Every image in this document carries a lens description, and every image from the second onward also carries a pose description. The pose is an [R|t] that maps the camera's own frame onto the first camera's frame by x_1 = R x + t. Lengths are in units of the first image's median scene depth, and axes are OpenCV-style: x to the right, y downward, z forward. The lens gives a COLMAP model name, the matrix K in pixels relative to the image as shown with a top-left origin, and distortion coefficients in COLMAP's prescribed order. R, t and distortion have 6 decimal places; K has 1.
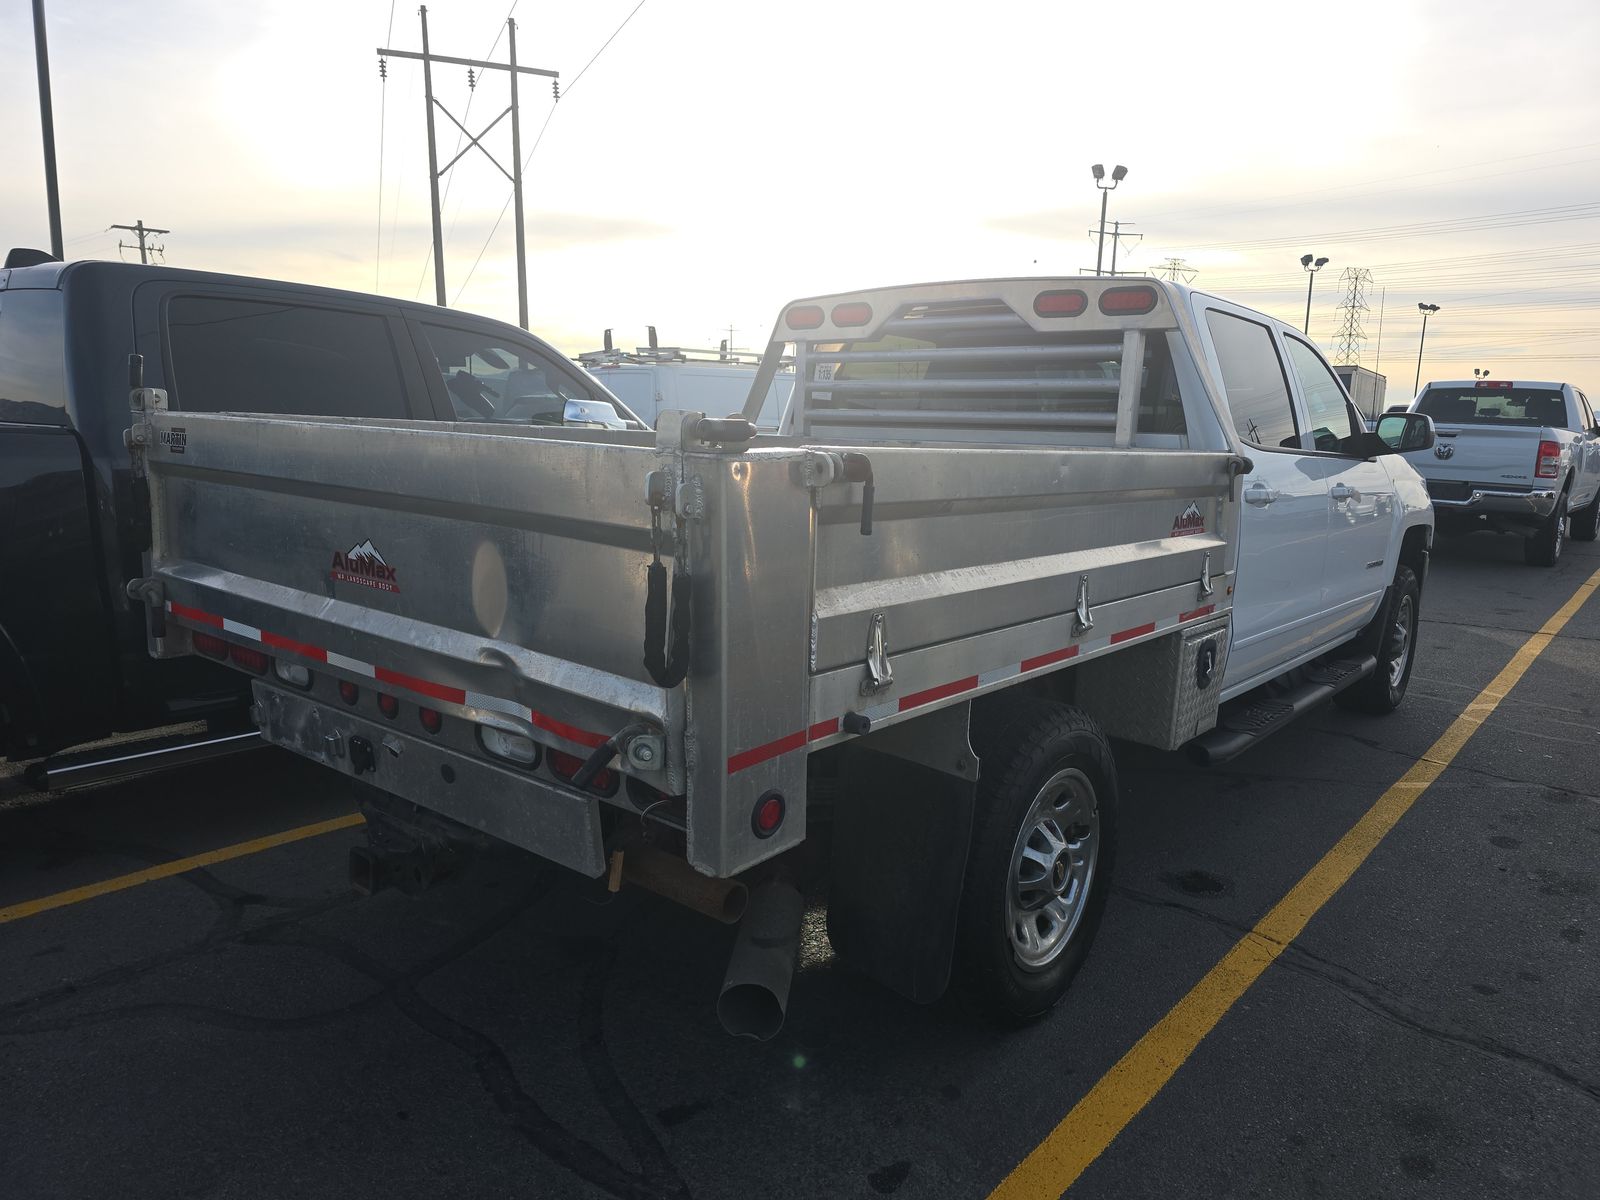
lens RADIAL K [[1102.8, 0, 813.8], [0, 1102.8, 599.5], [0, 0, 1]] dist [0.012291, -0.001751]
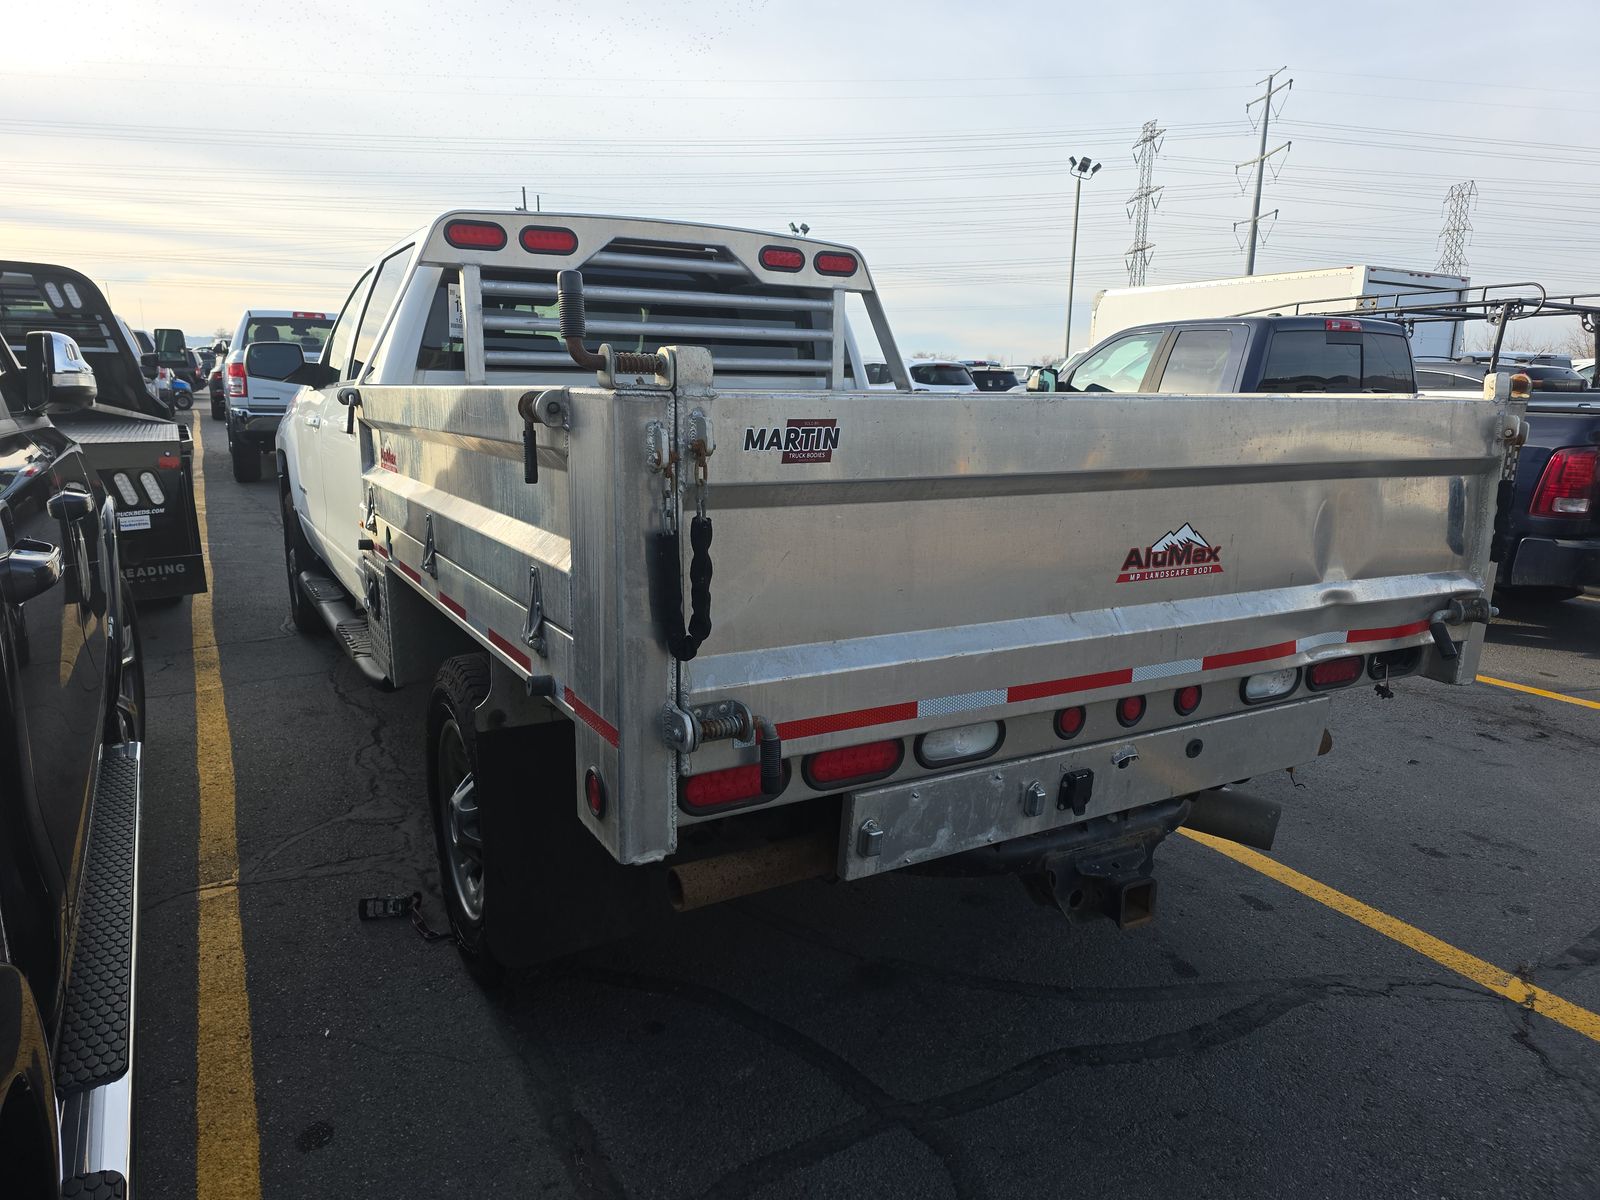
lens RADIAL K [[1102.8, 0, 796.6], [0, 1102.8, 597.6], [0, 0, 1]] dist [0.012291, -0.001751]
pose [[0.335512, -0.204451, 0.919582, -0.879312], [0.141748, 0.976007, 0.165279, -0.123139], [-0.931310, 0.074896, 0.356443, 0.643877]]
